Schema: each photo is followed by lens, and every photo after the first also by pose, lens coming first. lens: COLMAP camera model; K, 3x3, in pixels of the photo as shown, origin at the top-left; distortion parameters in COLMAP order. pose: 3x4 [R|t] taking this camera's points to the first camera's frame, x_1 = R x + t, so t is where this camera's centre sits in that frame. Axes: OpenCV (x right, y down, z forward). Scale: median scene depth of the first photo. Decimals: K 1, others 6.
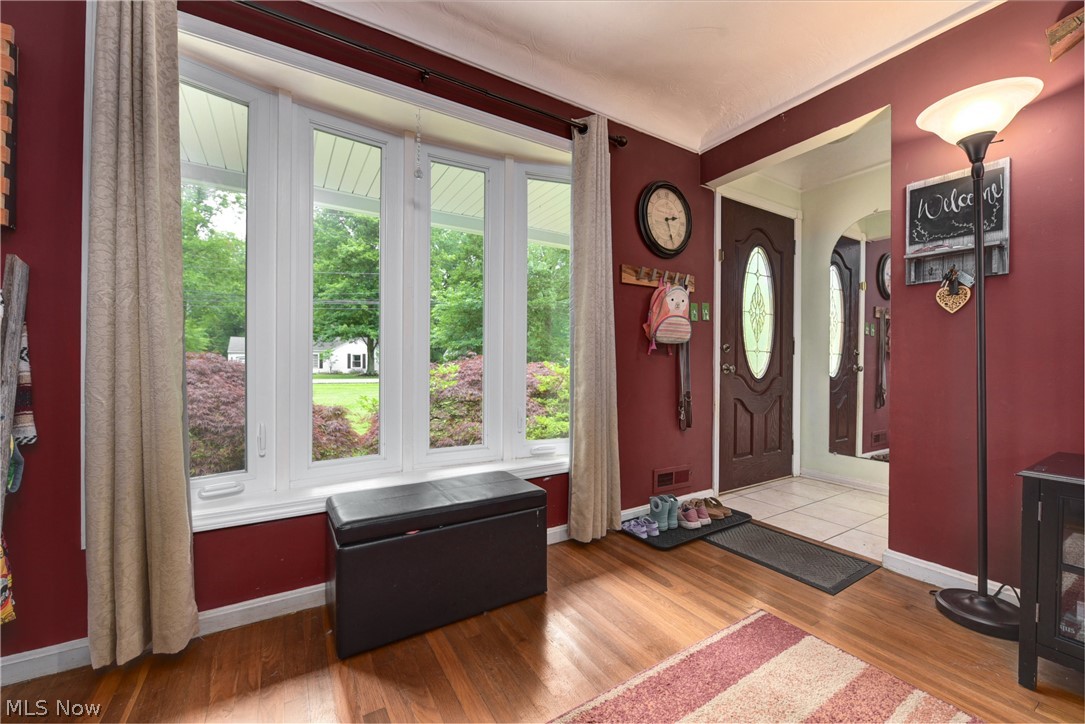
lens RADIAL K [[427.5, 0, 544.2], [0, 427.5, 364.0], [0, 0, 1]] dist [-0.006401, -0.001204]
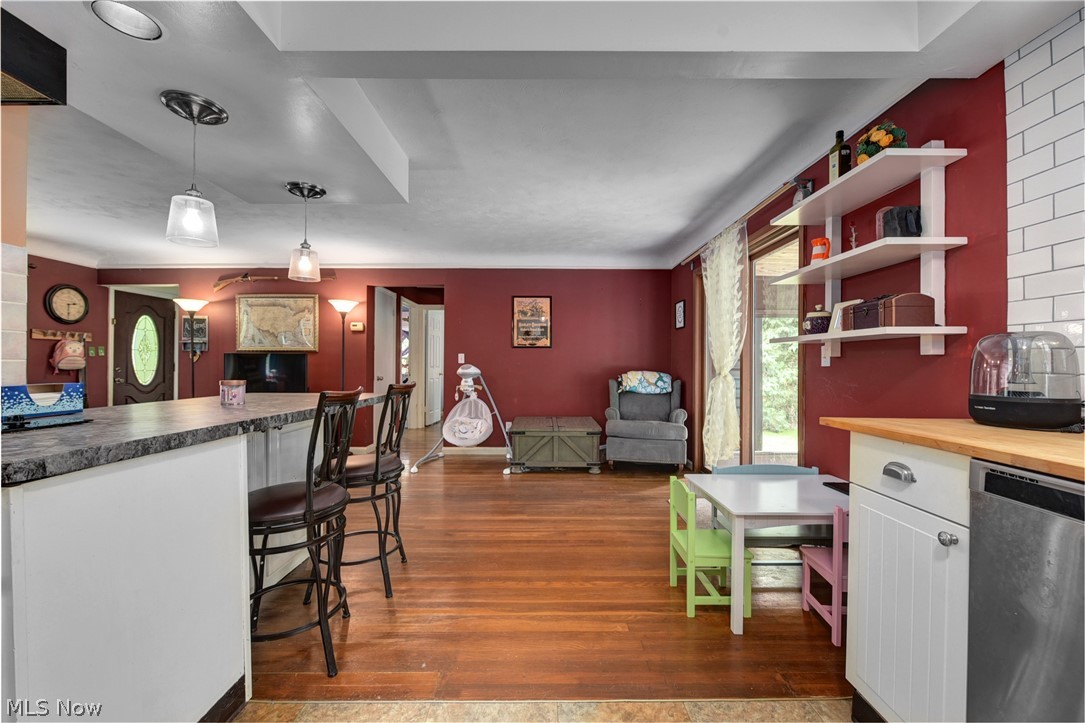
lens RADIAL K [[427.5, 0, 544.2], [0, 427.5, 363.5], [0, 0, 1]] dist [-0.006401, -0.001204]
pose [[0.525018, 0.000532, 0.851091, -0.244074], [0.002559, 0.999994, -0.002204, -0.074082], [-0.851087, 0.003335, 0.525014, -2.119807]]
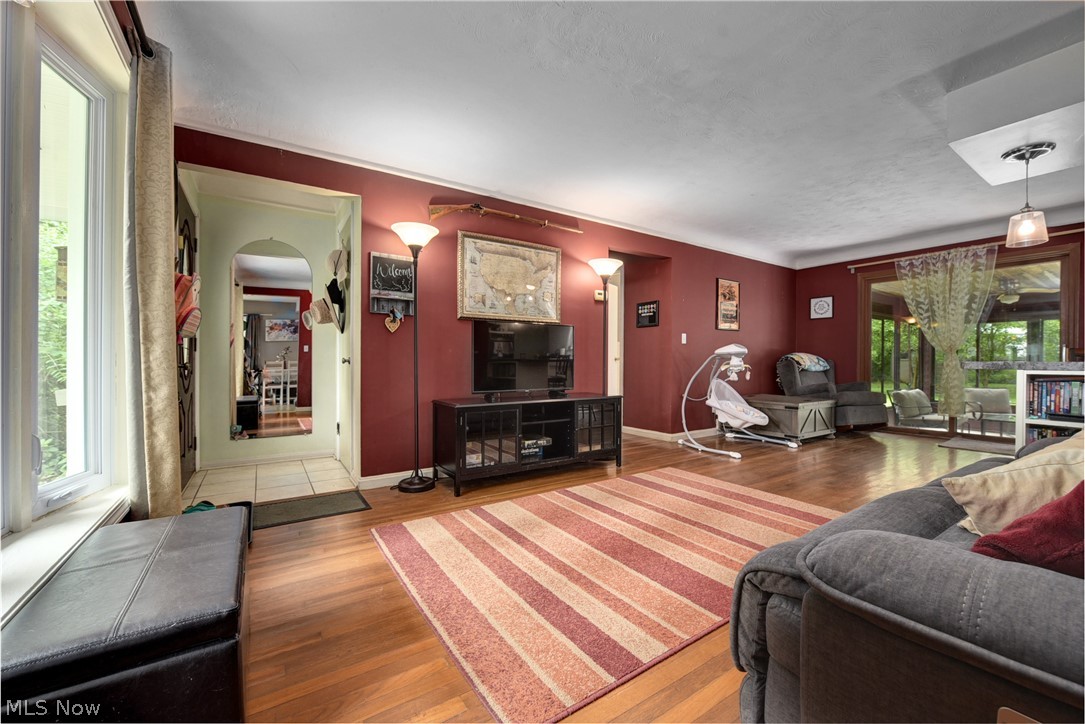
lens RADIAL K [[427.5, 0, 544.2], [0, 427.5, 364.0], [0, 0, 1]] dist [-0.006401, -0.001204]
pose [[-0.034149, -0.011023, 0.999356, -0.681258], [0.002574, 0.999935, 0.011117, -0.002317], [-0.999413, 0.002952, -0.034118, 0.318728]]
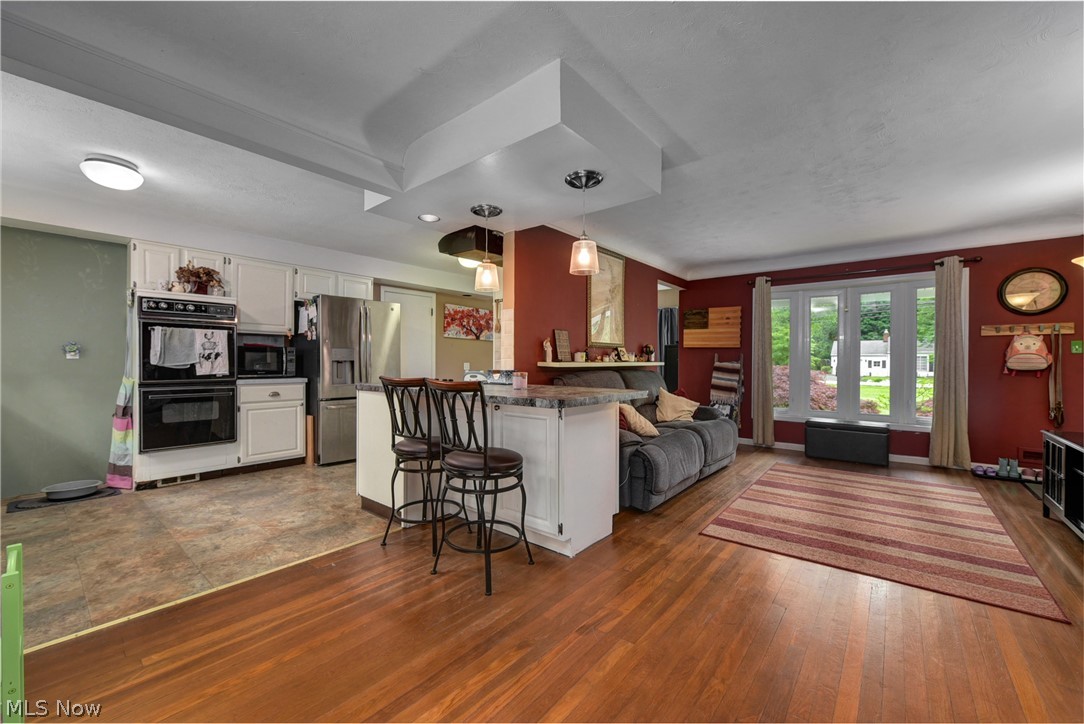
lens RADIAL K [[427.1, 0, 543.7], [0, 427.1, 364.0], [0, 0, 1]] dist [-0.006401, -0.001204]
pose [[0.322598, 0.003890, -0.946528, 1.387808], [-0.006143, 0.999979, 0.002016, -0.069964], [0.946516, 0.005164, 0.322615, -1.433109]]
